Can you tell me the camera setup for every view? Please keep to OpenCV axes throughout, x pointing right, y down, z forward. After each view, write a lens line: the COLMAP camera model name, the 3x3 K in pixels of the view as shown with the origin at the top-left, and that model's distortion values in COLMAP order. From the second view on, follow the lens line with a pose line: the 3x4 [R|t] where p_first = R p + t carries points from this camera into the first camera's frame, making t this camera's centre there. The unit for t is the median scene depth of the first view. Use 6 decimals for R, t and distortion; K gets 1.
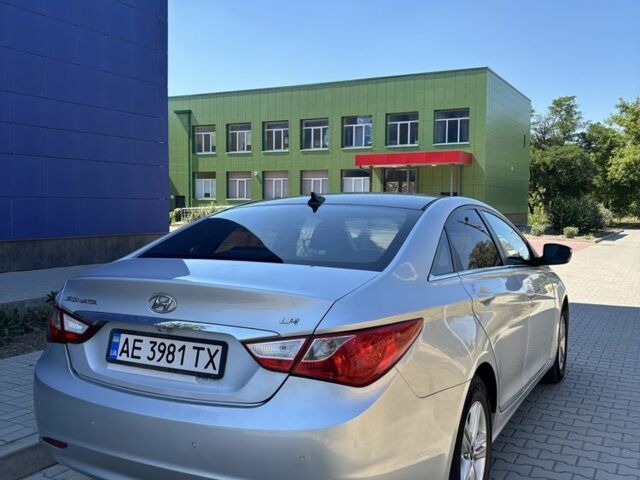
lens RADIAL K [[646.9, 0, 321.4], [0, 646.9, 241.9], [0, 0, 1]] dist [-0.001965, 0.000000]
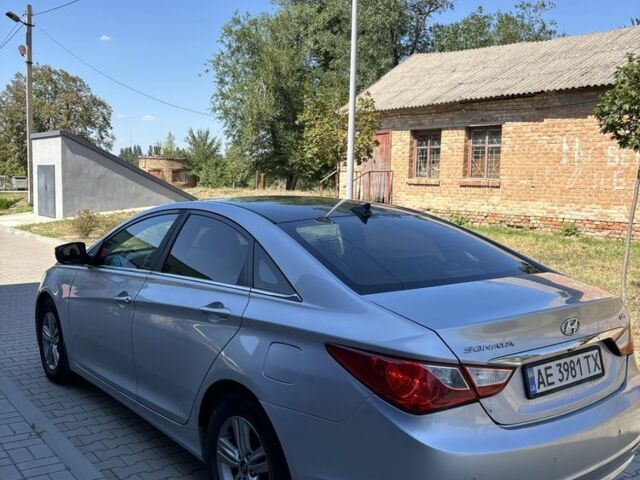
lens RADIAL K [[646.9, 0, 315.4], [0, 646.9, 237.5], [0, 0, 1]] dist [-0.001965, 0.000000]
pose [[0.421577, -0.069200, 0.904148, -0.085864], [0.022842, 0.997578, 0.065701, -0.008154], [-0.906505, -0.007045, 0.422137, 0.057626]]
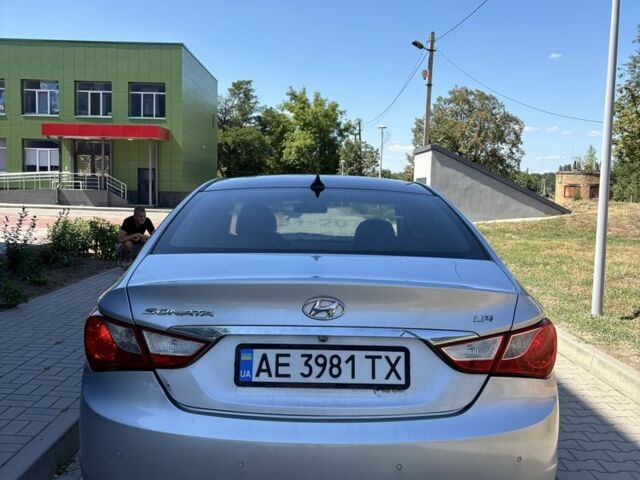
lens RADIAL K [[646.9, 0, 316.2], [0, 646.9, 241.1], [0, 0, 1]] dist [-0.001965, 0.000000]
pose [[0.881958, -0.018373, 0.470970, -0.040279], [0.001669, 0.999355, 0.035861, -0.001422], [-0.471325, -0.030841, 0.881420, 0.016430]]
